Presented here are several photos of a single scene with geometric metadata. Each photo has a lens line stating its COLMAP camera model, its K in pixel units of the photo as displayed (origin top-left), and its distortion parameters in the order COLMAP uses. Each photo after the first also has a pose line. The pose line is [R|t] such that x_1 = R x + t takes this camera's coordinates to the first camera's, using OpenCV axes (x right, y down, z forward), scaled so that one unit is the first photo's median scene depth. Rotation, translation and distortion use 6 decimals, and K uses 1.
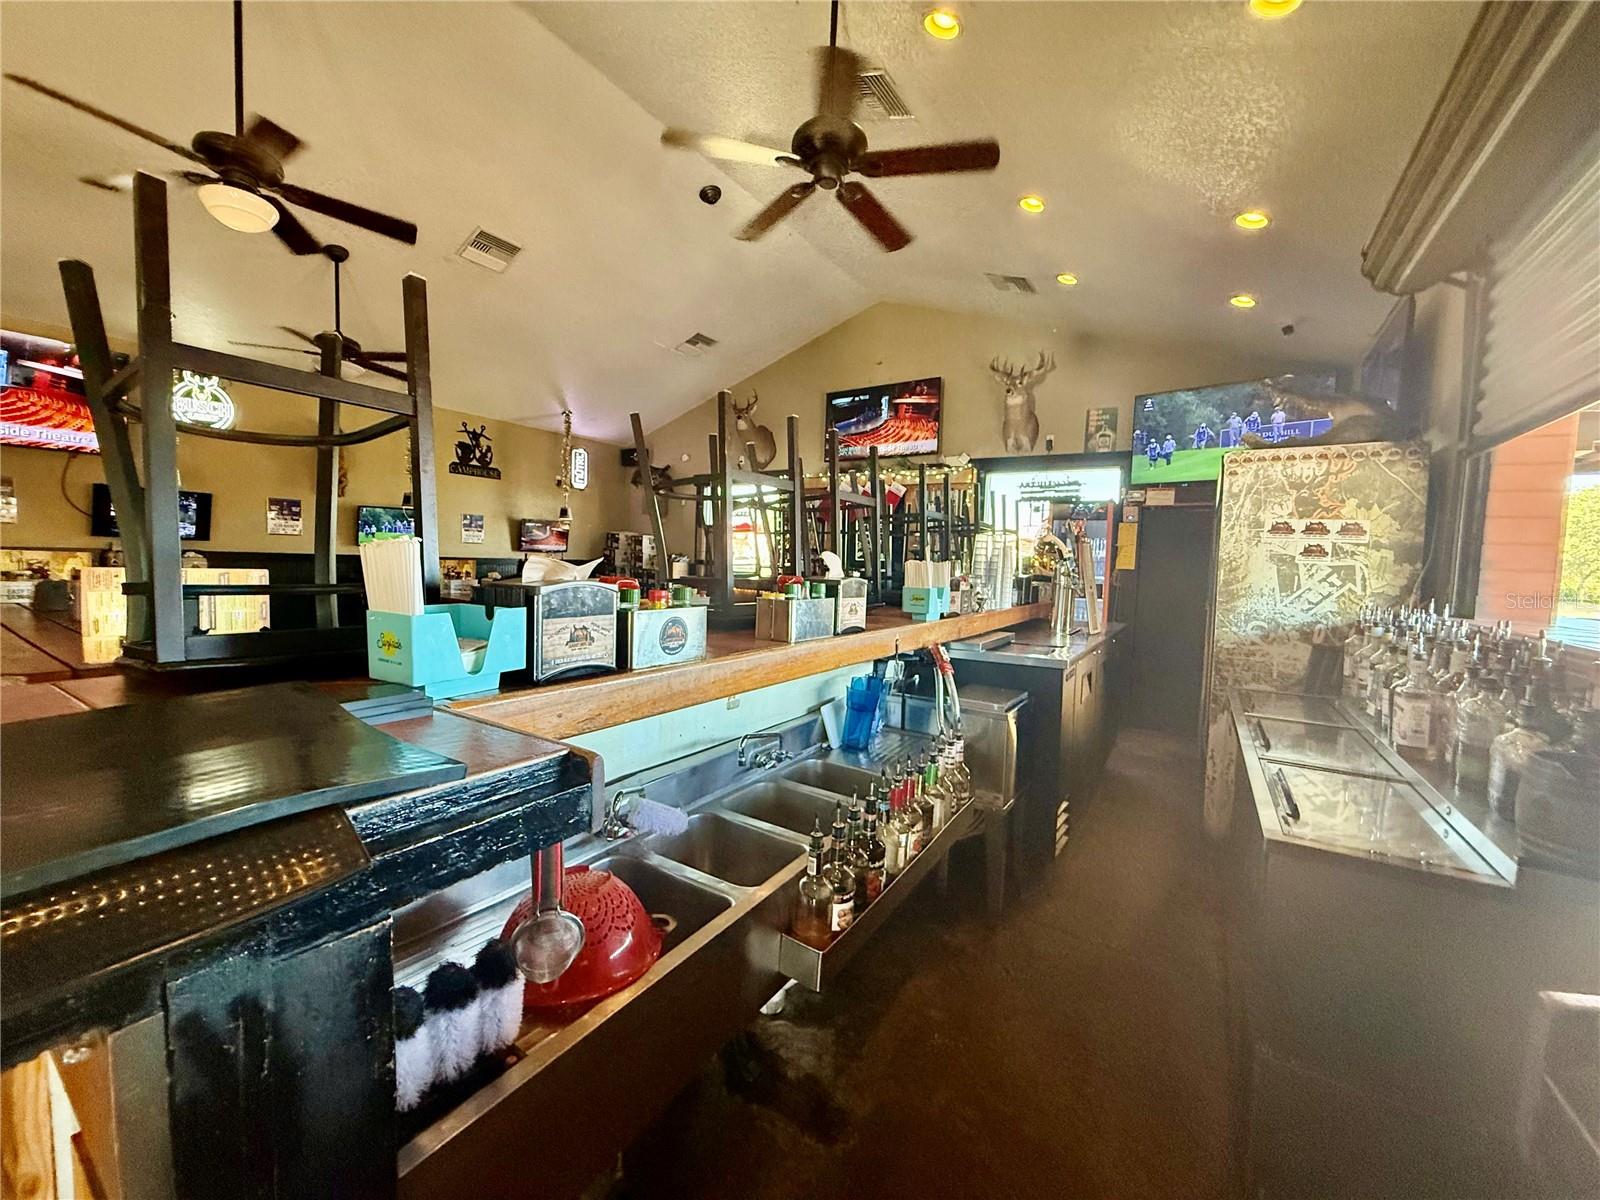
lens RADIAL K [[639.2, 0, 802.6], [0, 639.2, 604.2], [0, 0, 1]] dist [-0.000271, 0.000220]
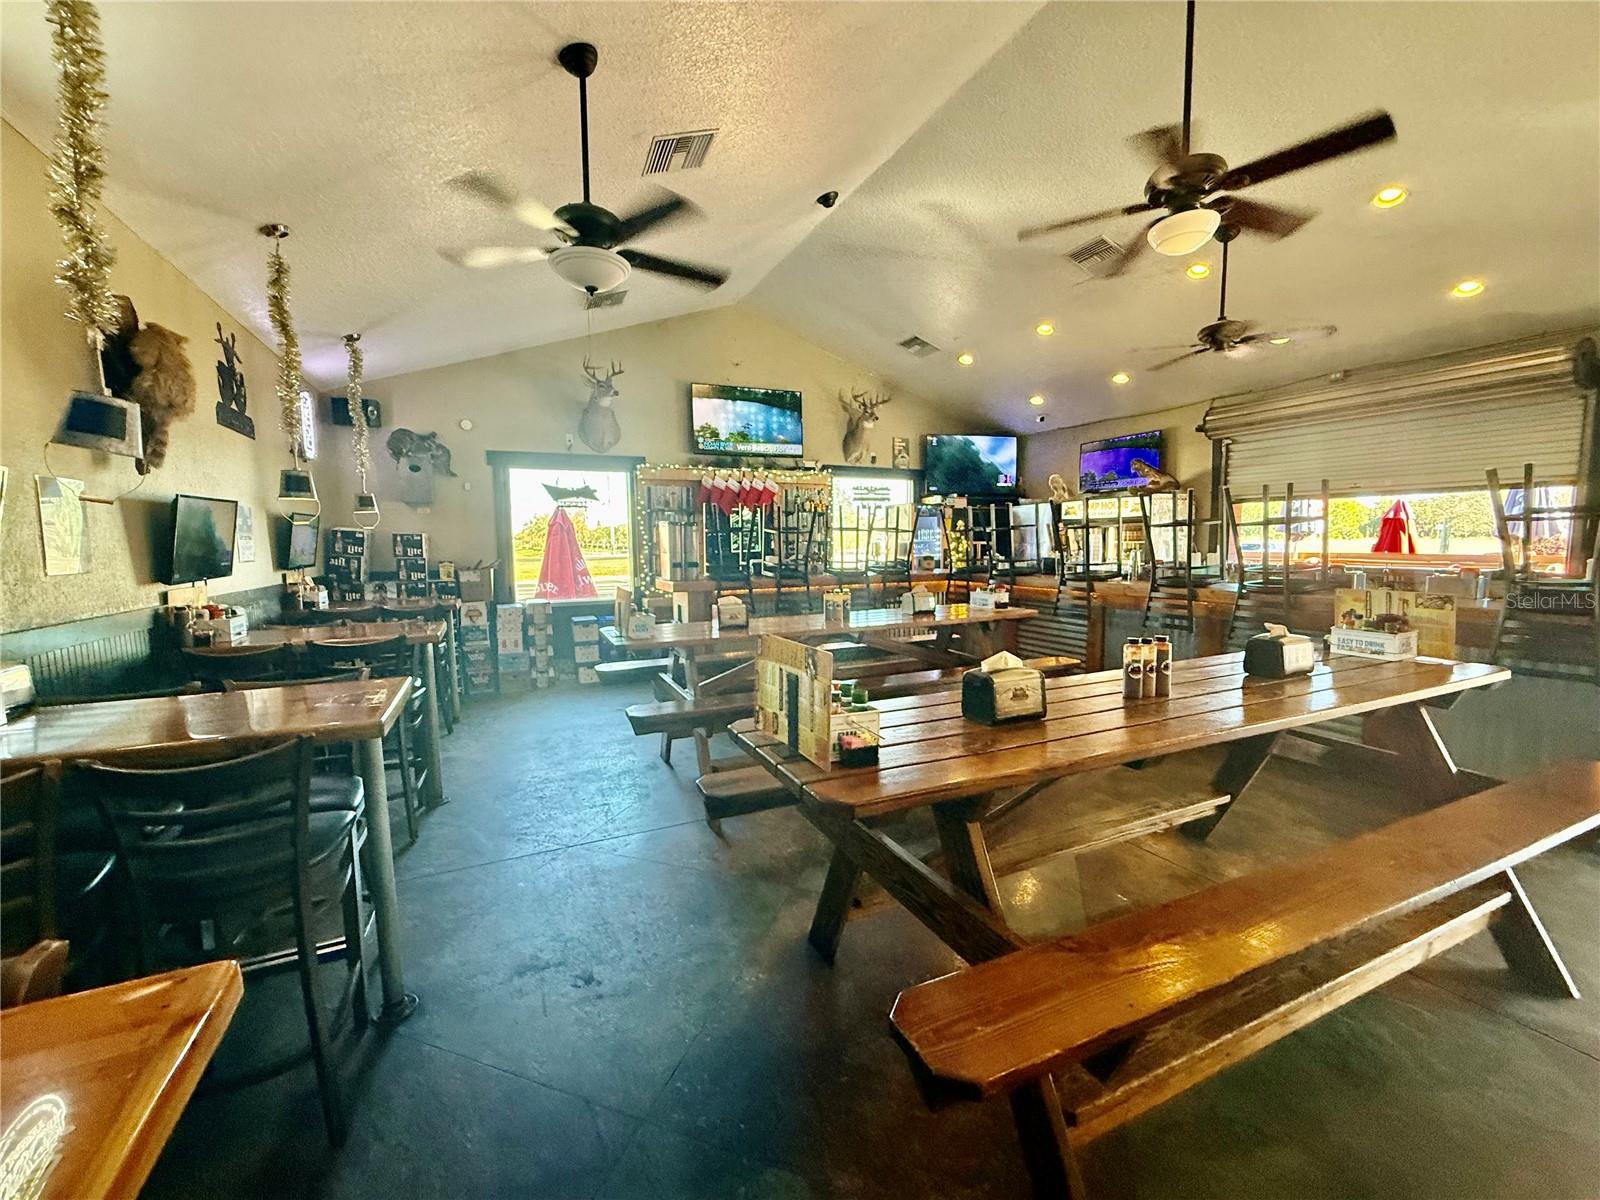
lens RADIAL K [[639.2, 0, 801.5], [0, 639.2, 595.6], [0, 0, 1]] dist [-0.000271, 0.000220]
pose [[0.518581, -0.117945, 0.846855, -1.000019], [0.087554, 0.992559, 0.084623, -0.102913], [-0.850534, 0.030262, 0.525048, 0.483877]]
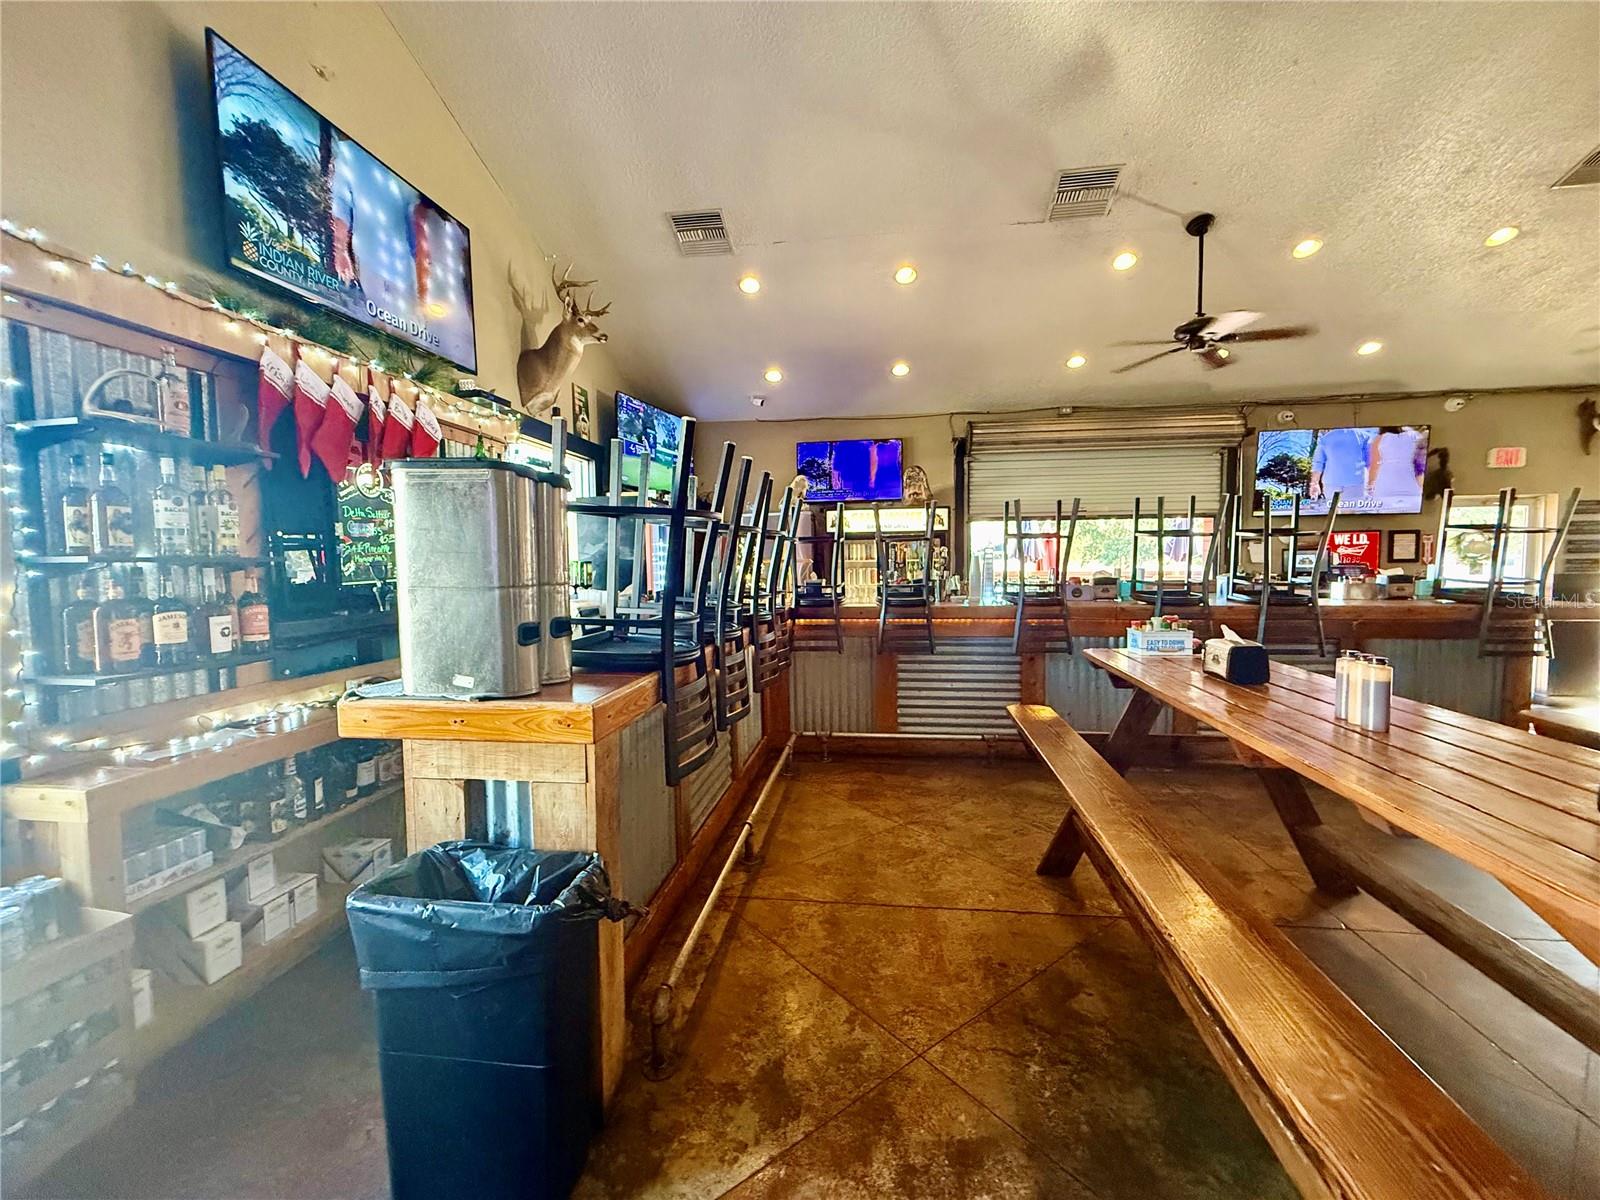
lens RADIAL K [[639.2, 0, 801.7], [0, 639.2, 593.2], [0, 0, 1]] dist [-0.000271, 0.000220]
pose [[-0.428440, -0.079064, 0.900104, -0.493488], [0.055680, 0.991961, 0.113636, -0.122937], [-0.901853, 0.098804, -0.420593, 1.226142]]
